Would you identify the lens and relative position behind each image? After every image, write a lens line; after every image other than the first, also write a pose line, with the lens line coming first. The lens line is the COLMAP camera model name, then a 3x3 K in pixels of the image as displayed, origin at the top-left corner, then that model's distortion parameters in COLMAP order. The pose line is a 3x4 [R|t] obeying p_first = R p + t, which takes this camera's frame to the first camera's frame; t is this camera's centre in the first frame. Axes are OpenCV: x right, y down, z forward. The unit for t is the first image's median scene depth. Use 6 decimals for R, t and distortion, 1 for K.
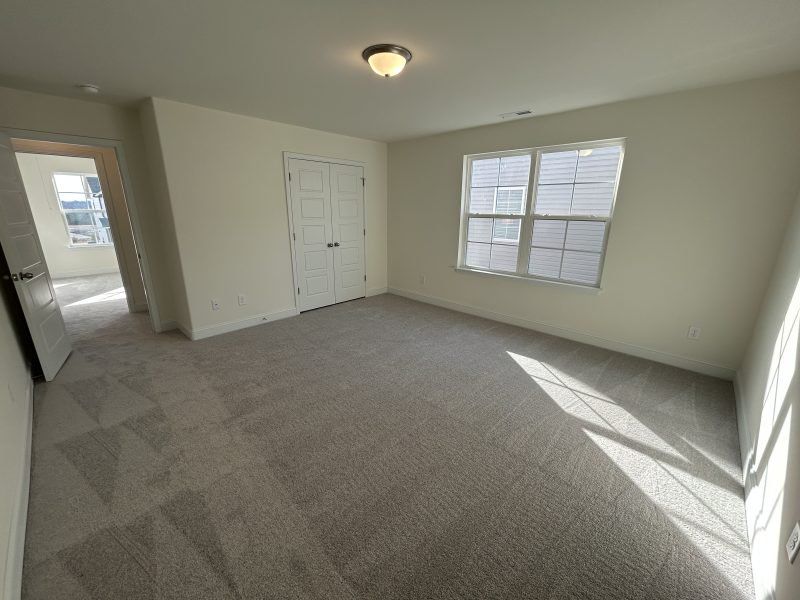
lens RADIAL K [[325.7, 0, 397.1], [0, 325.7, 304.8], [0, 0, 1]] dist [-0.004181, -0.000226]
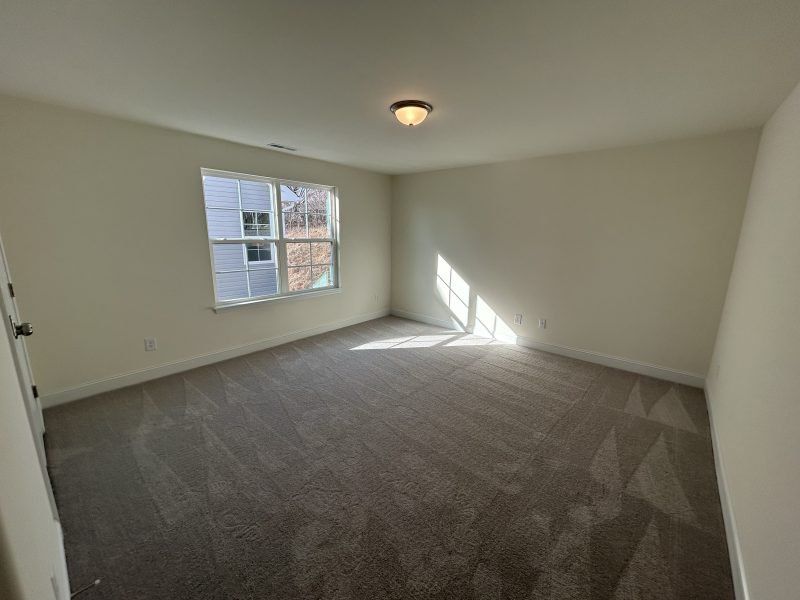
lens RADIAL K [[325.7, 0, 396.8], [0, 325.7, 300.3], [0, 0, 1]] dist [-0.004181, -0.000226]
pose [[-0.064748, -0.206665, 0.976267, -0.848098], [0.277577, 0.935980, 0.216546, -0.250275], [-0.958519, 0.285010, -0.003237, 0.817205]]
